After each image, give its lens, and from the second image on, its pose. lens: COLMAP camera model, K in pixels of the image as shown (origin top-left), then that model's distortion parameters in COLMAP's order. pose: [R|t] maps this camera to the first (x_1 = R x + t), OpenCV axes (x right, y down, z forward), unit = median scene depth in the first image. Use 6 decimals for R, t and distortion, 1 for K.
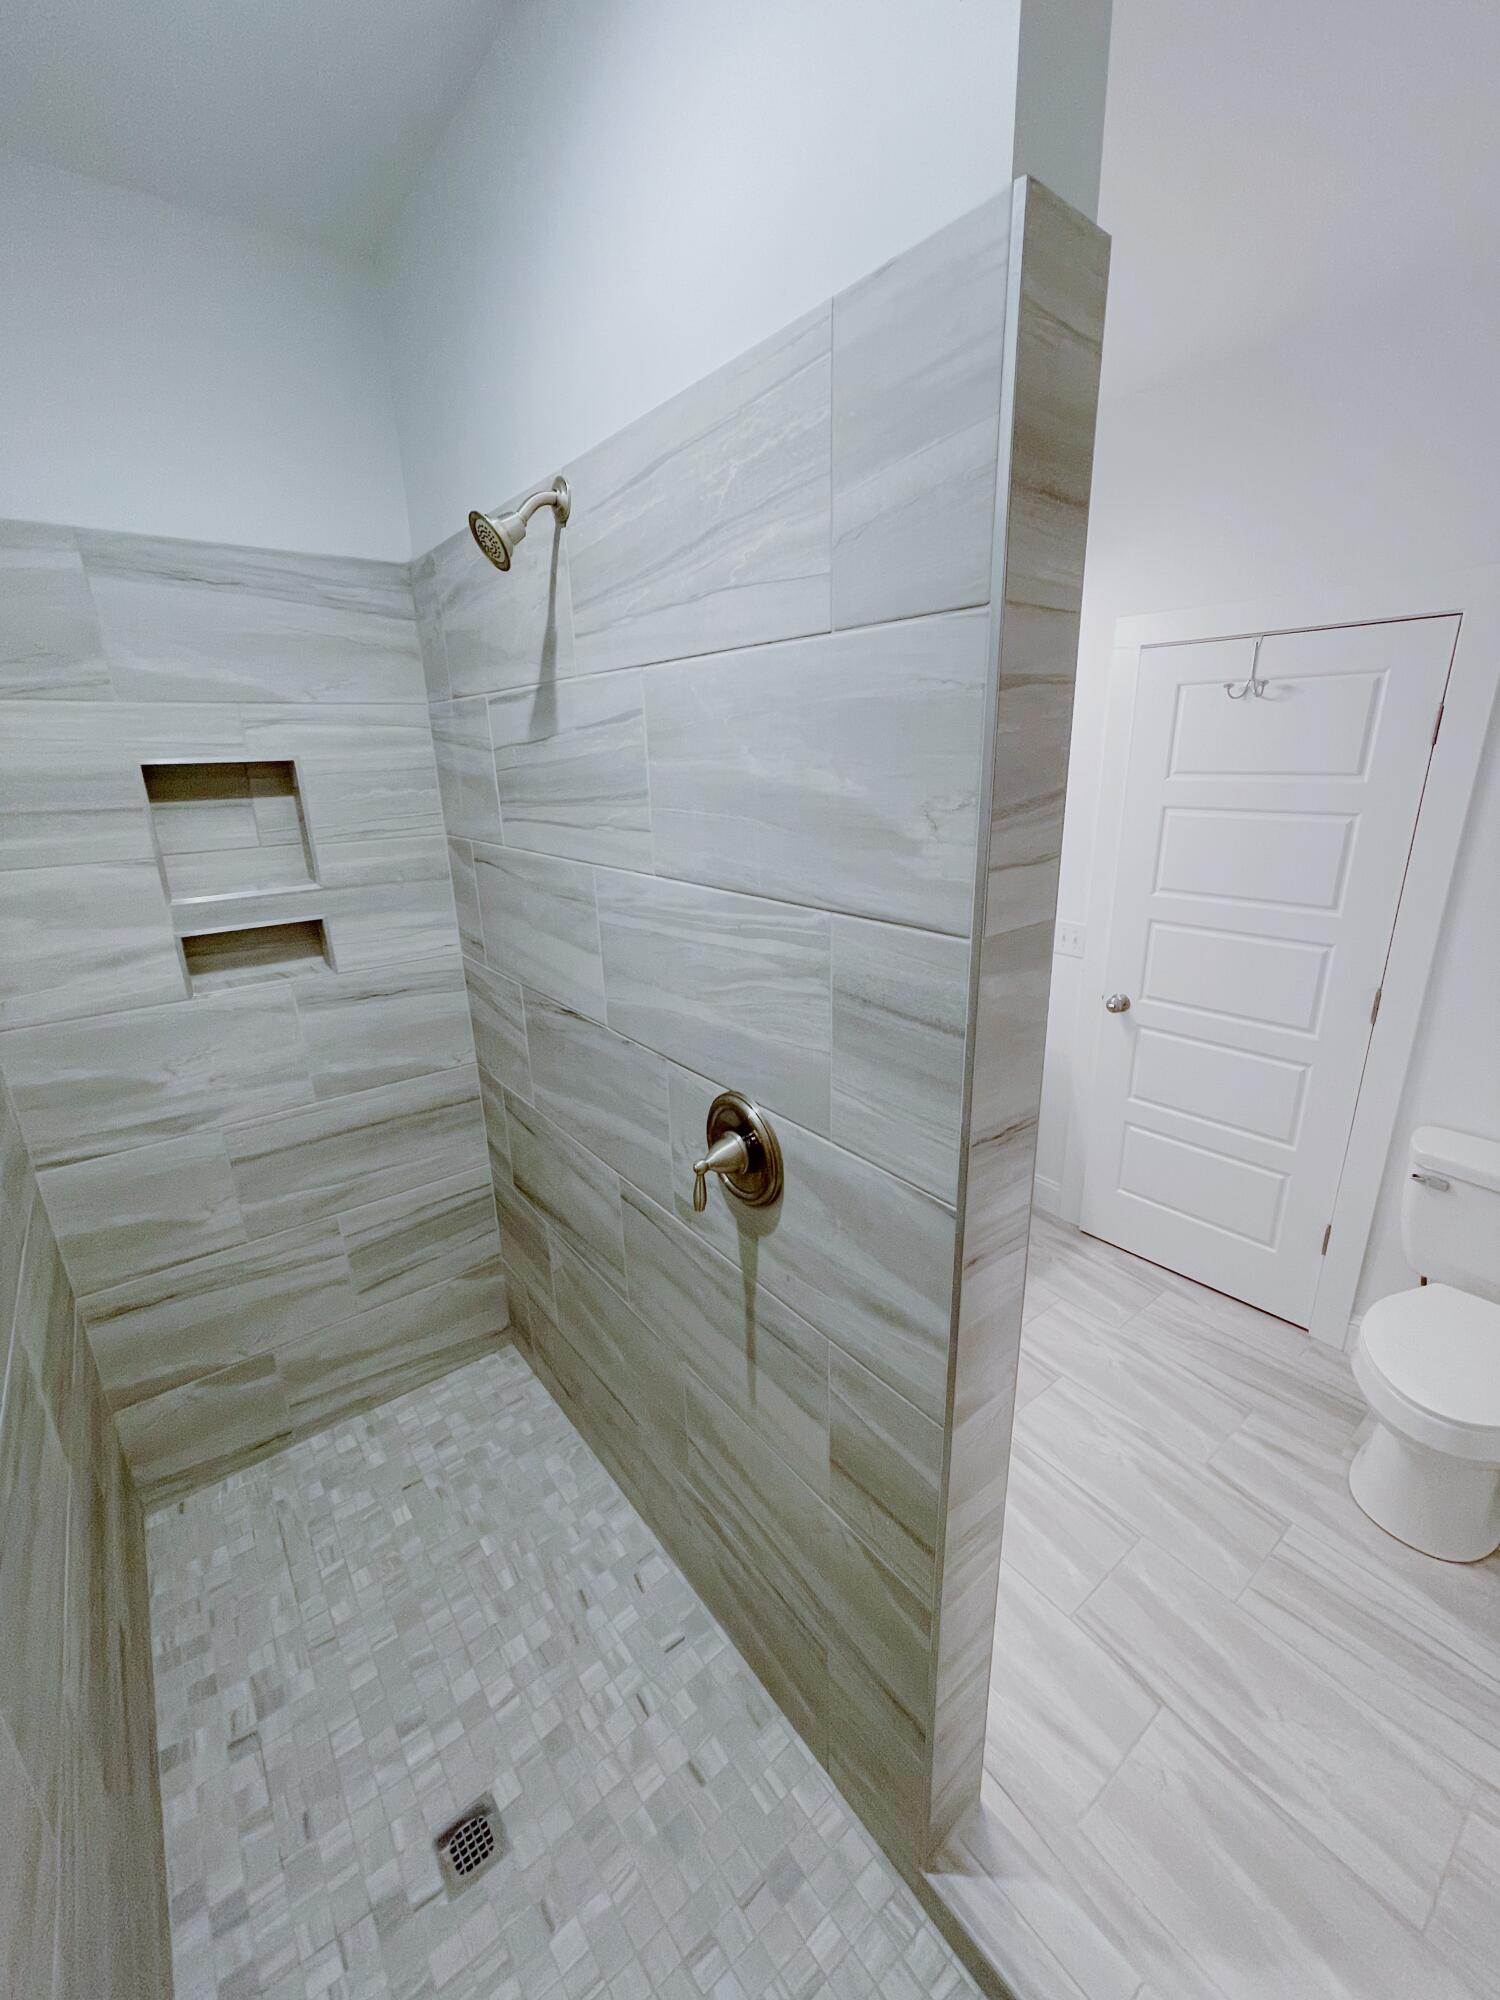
lens RADIAL K [[807.1, 0, 746.6], [0, 807.1, 991.1], [0, 0, 1]] dist [0.002641, 0.000627]
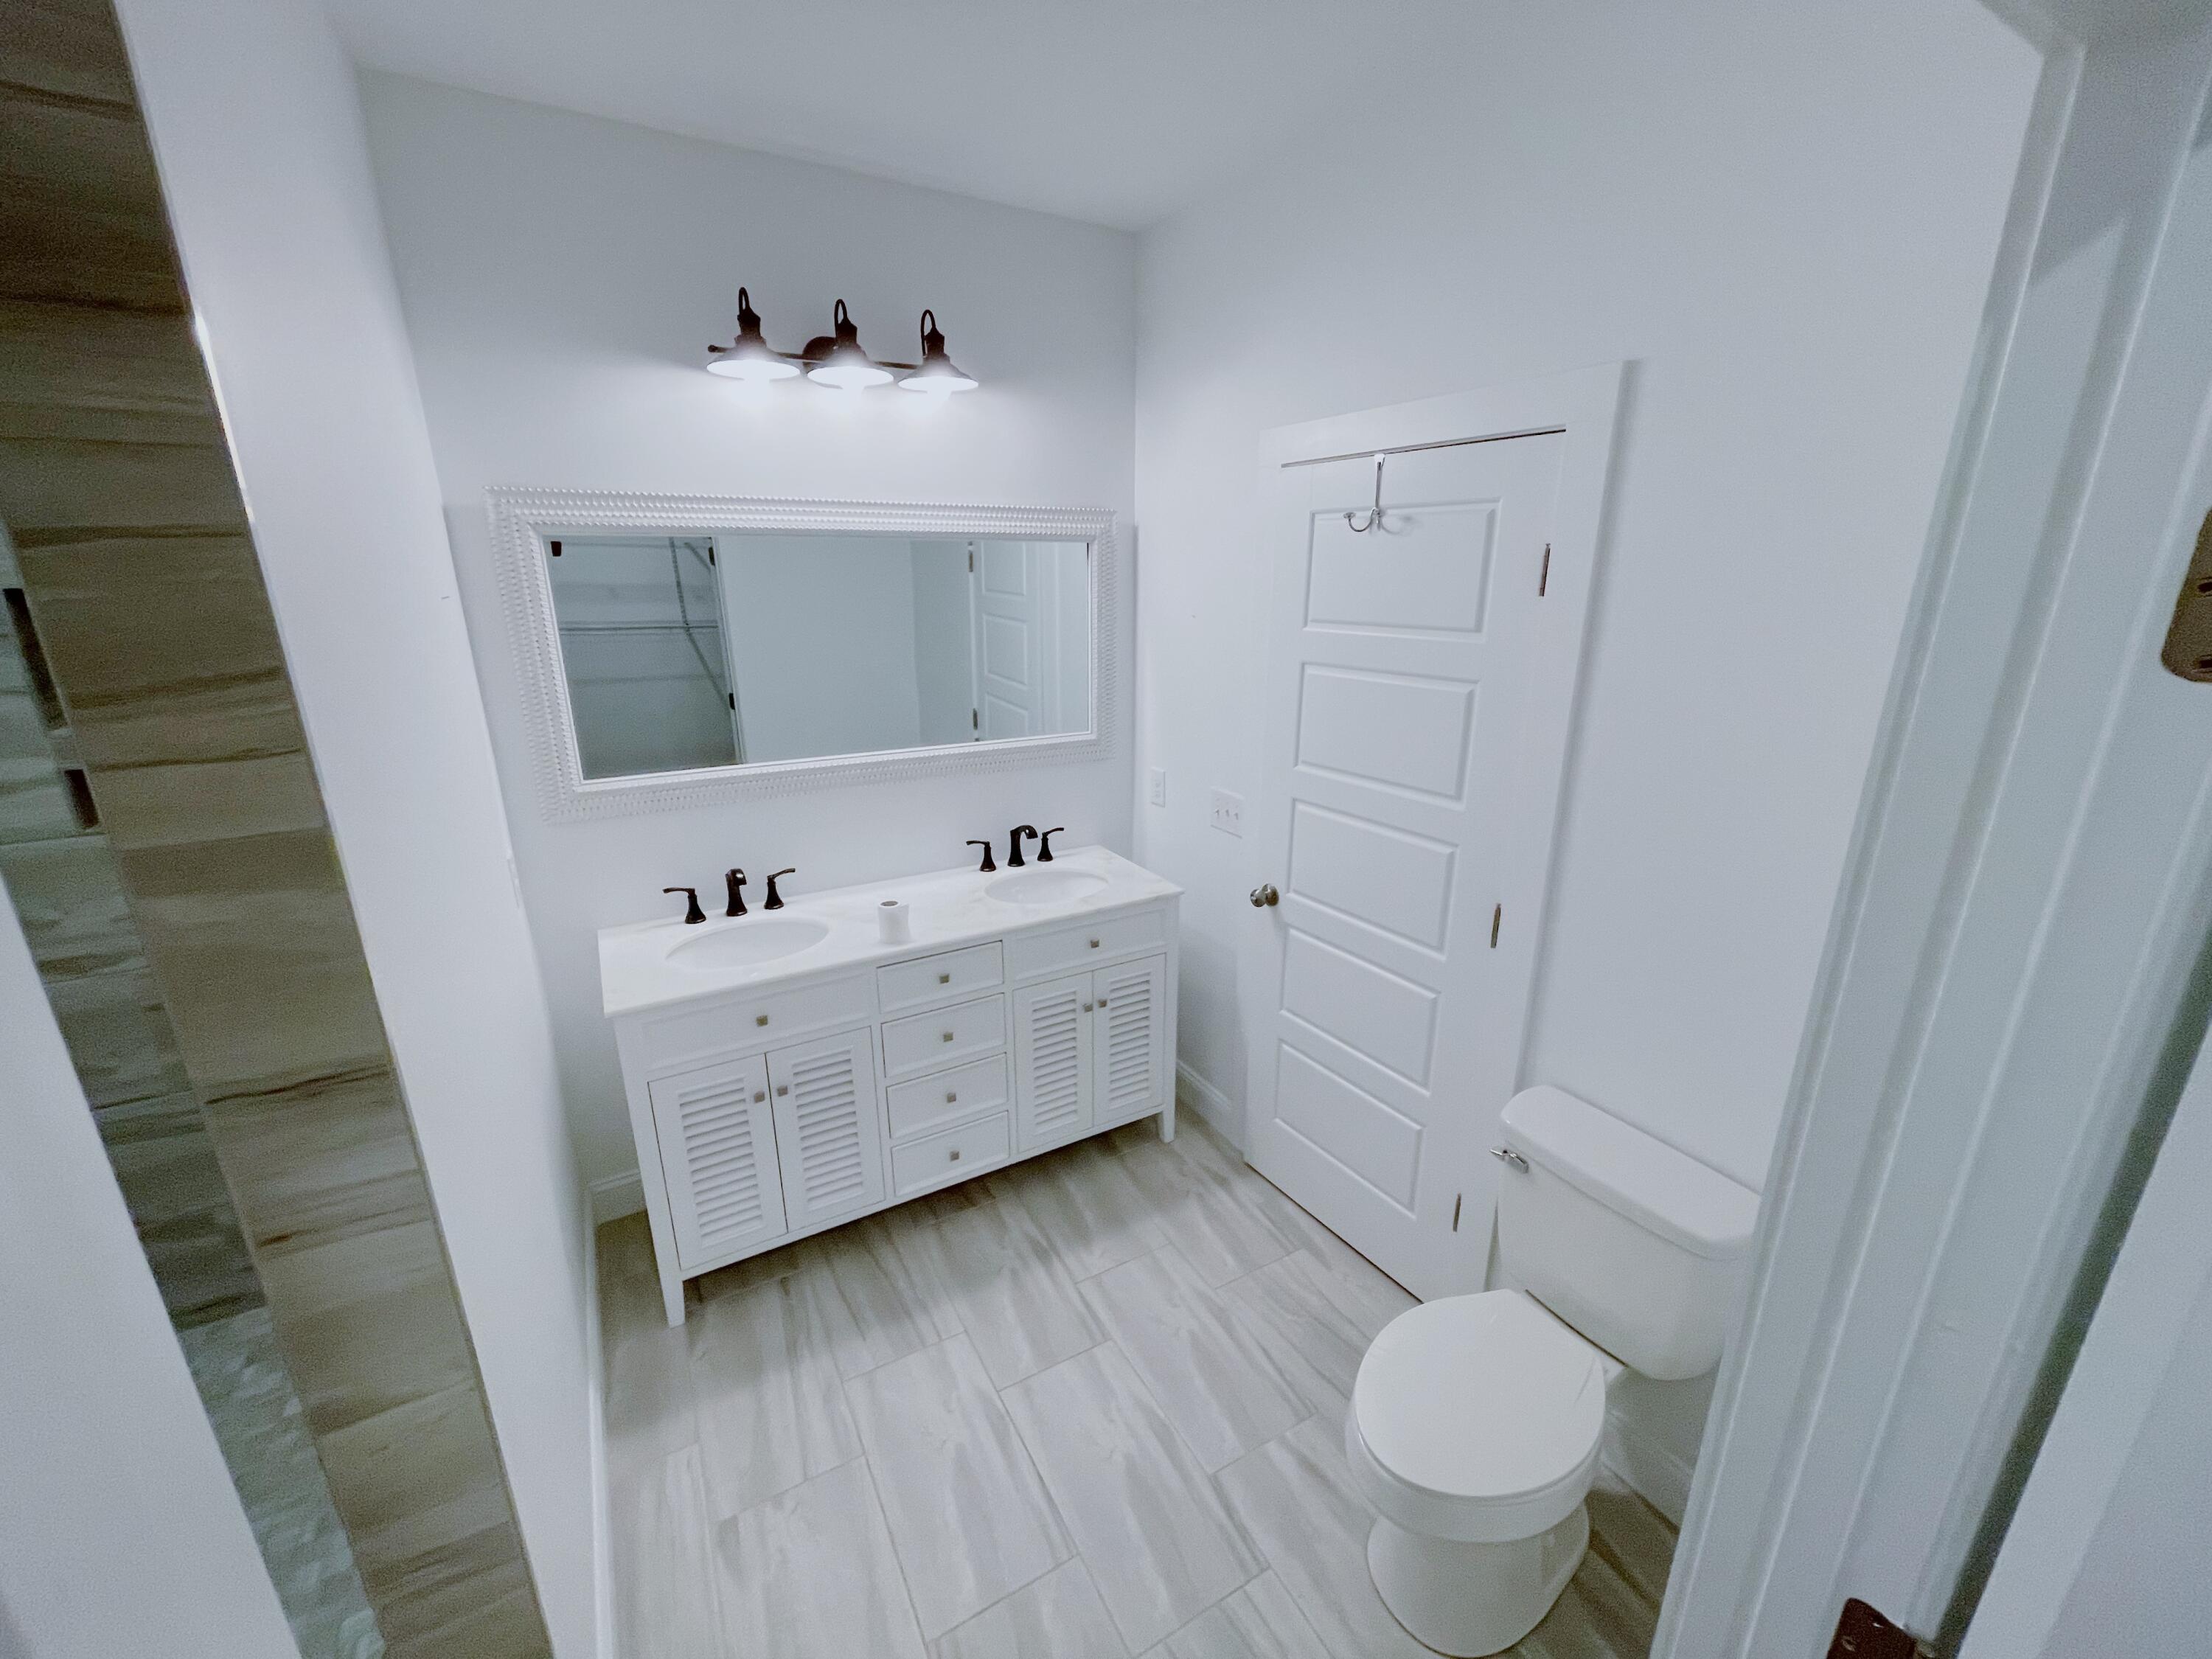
lens RADIAL K [[892.7, 0, 1102.0], [0, 892.7, 836.6], [0, 0, 1]] dist [0.002641, 0.000627]
pose [[0.990163, 0.058005, -0.127327, 0.484442], [-0.057573, 0.998316, 0.007073, -0.050227], [0.127523, 0.000328, 0.991836, 0.086200]]
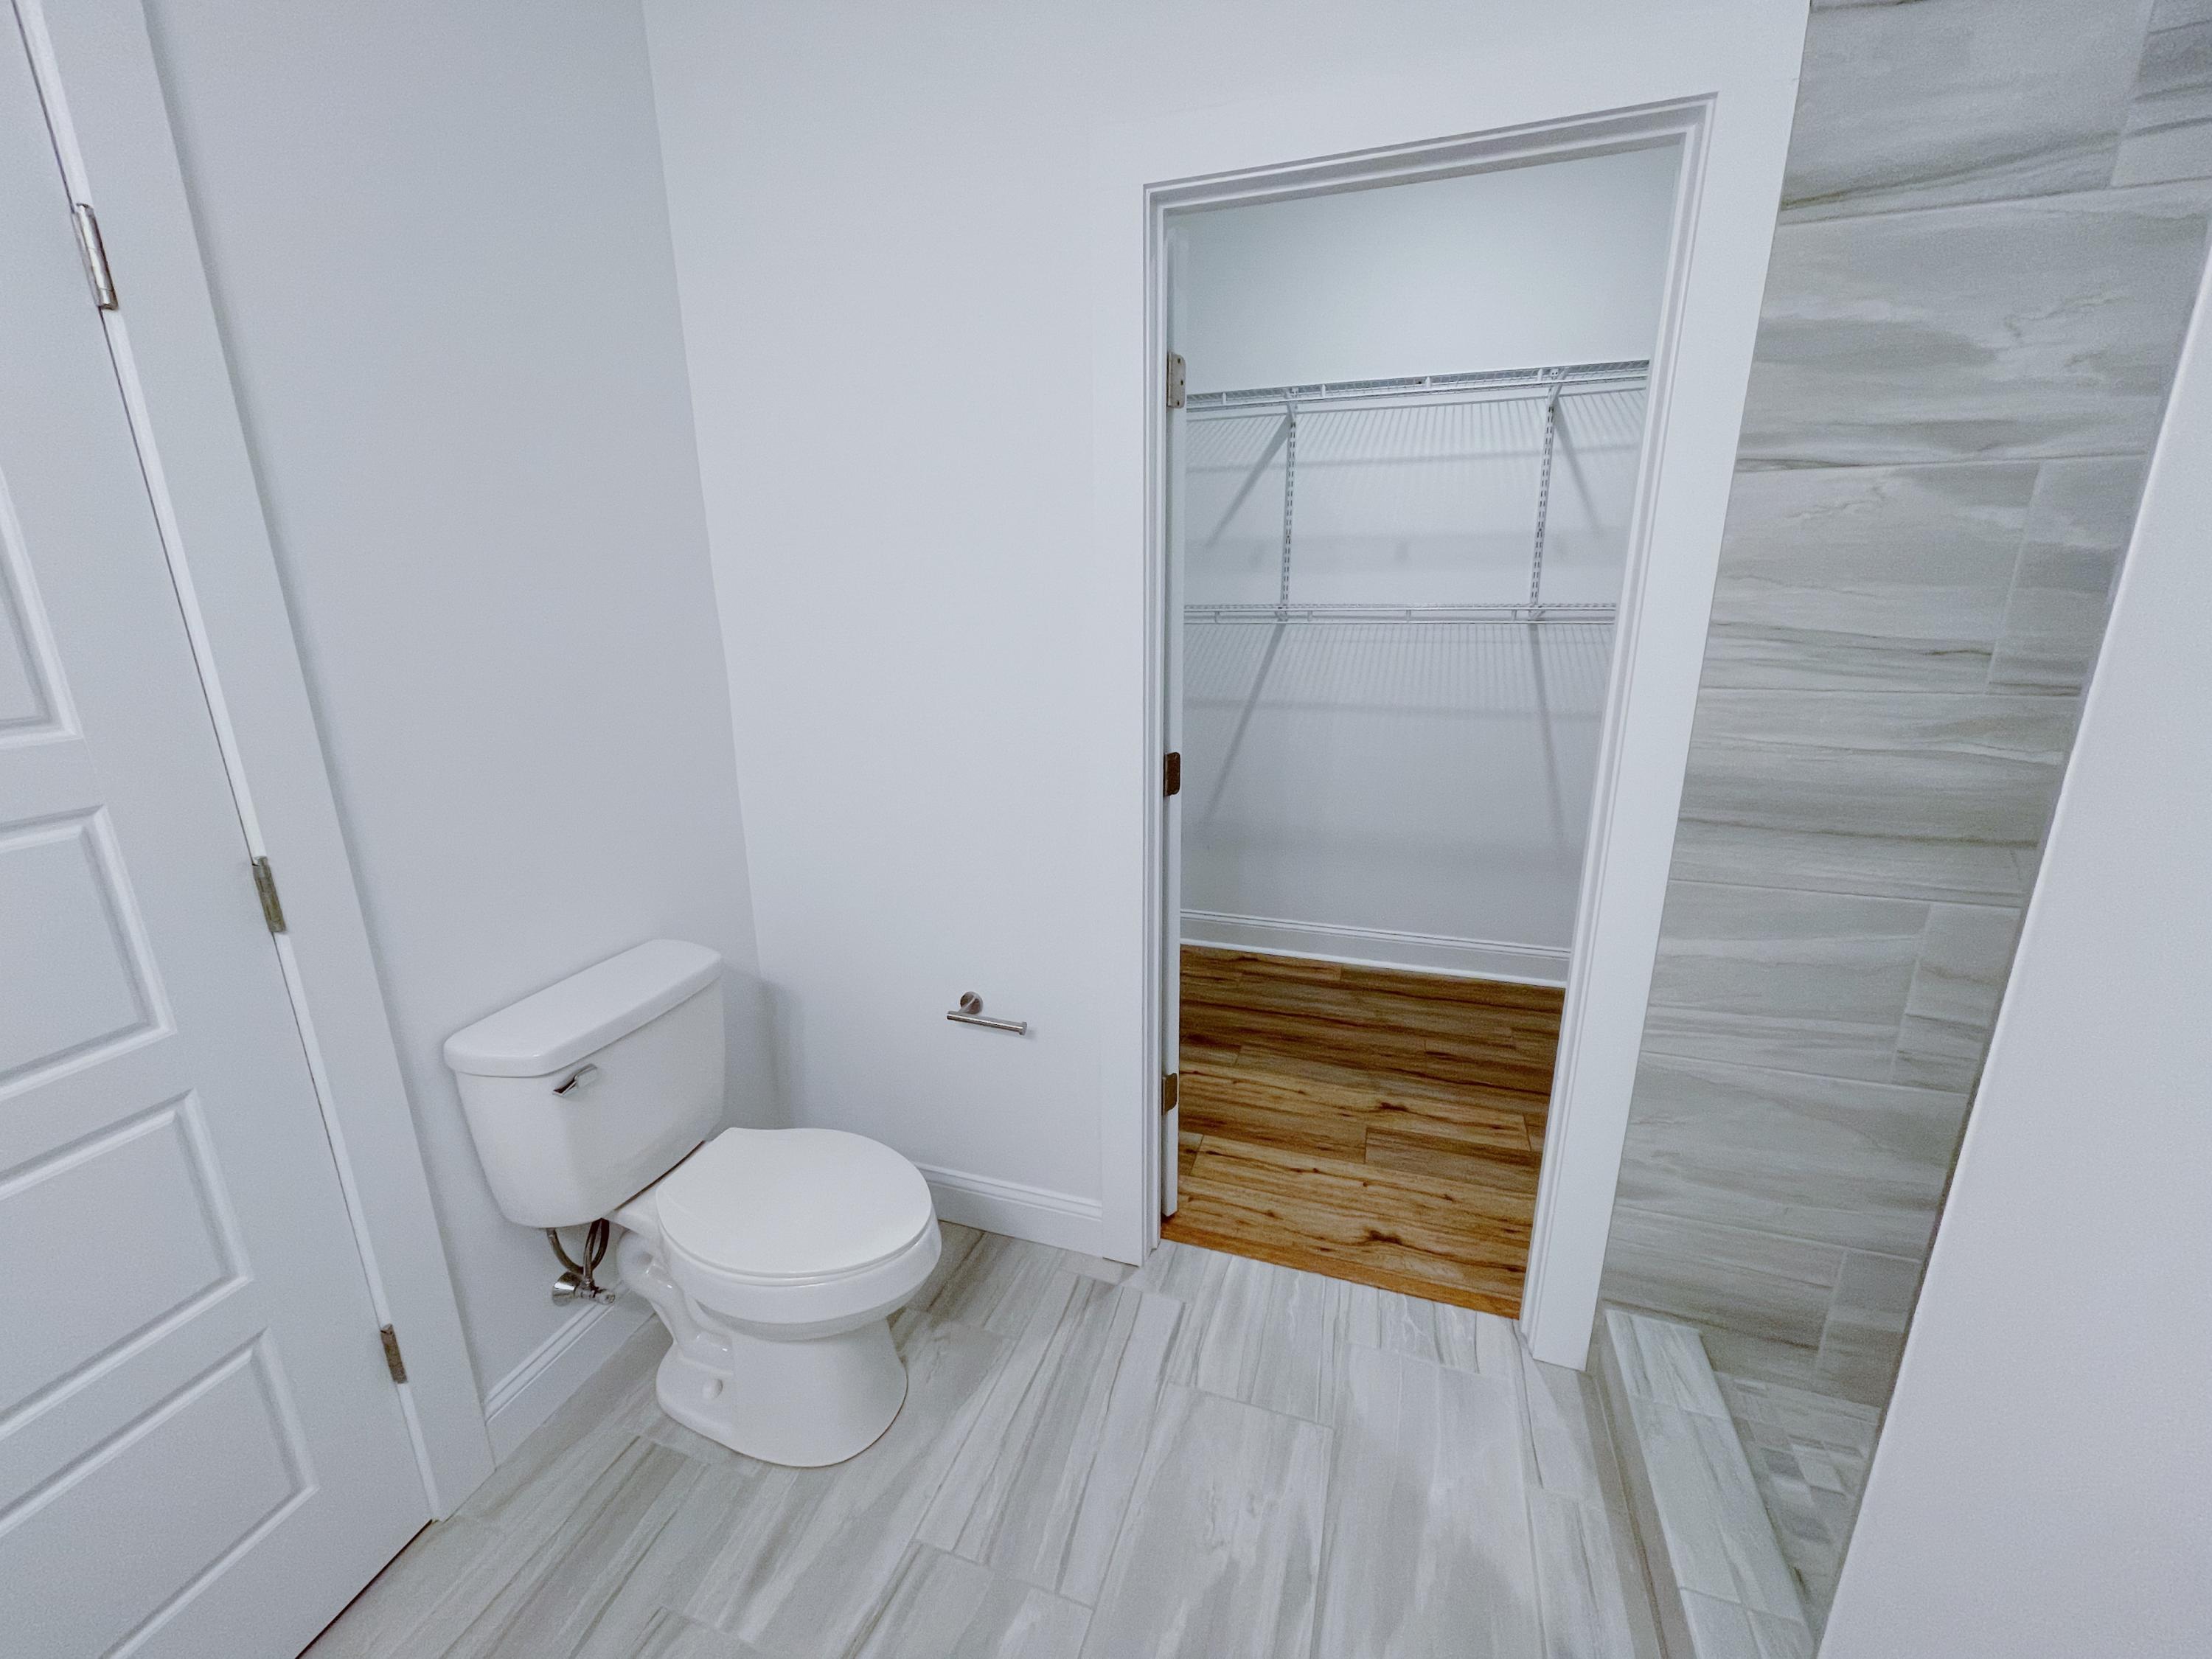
lens RADIAL K [[892.7, 0, 1101.2], [0, 892.7, 829.2], [0, 0, 1]] dist [0.002641, 0.000627]
pose [[-0.556472, -0.195947, 0.807430, 0.089304], [0.258080, 0.882961, 0.392142, -0.092468], [-0.789768, 0.426597, -0.440773, 0.795830]]
